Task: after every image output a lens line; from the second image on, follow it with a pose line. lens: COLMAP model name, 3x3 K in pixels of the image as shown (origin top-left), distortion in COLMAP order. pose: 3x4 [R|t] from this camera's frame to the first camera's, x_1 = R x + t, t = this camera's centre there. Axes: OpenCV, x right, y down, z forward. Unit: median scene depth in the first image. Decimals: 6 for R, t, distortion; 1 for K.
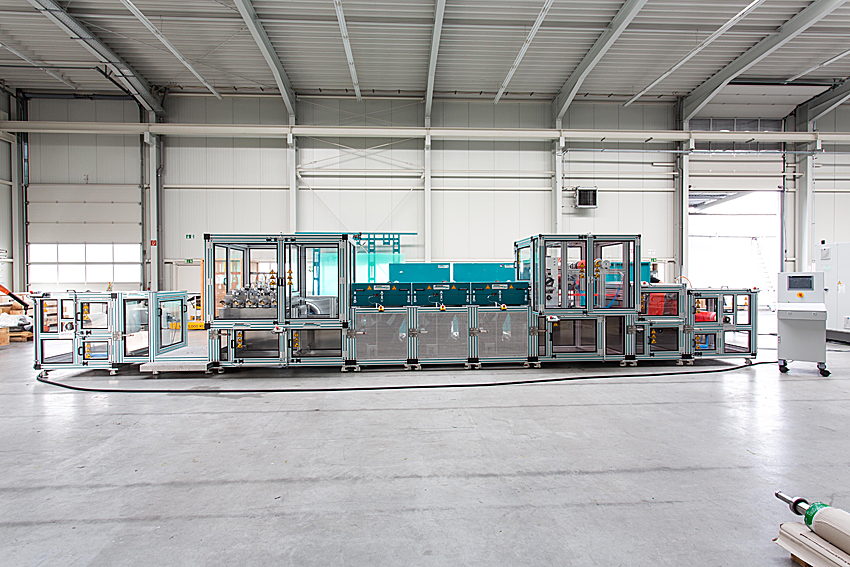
lens RADIAL K [[463.5, 0, 425.0], [0, 463.5, 283.5], [0, 0, 1]] dist [0.000778, 0.000038]
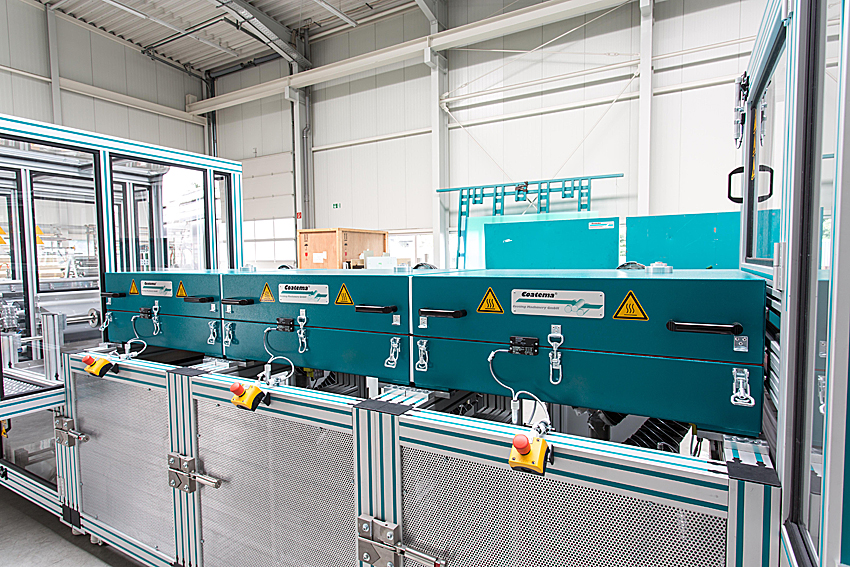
lens RADIAL K [[463.5, 0, 425.0], [0, 463.5, 283.5], [0, 0, 1]] dist [0.000778, 0.000038]
pose [[0.833292, 0.028279, -0.552109, 0.099992], [0.001211, 0.998595, 0.052975, -0.004440], [0.552831, -0.044812, 0.832087, 0.385969]]
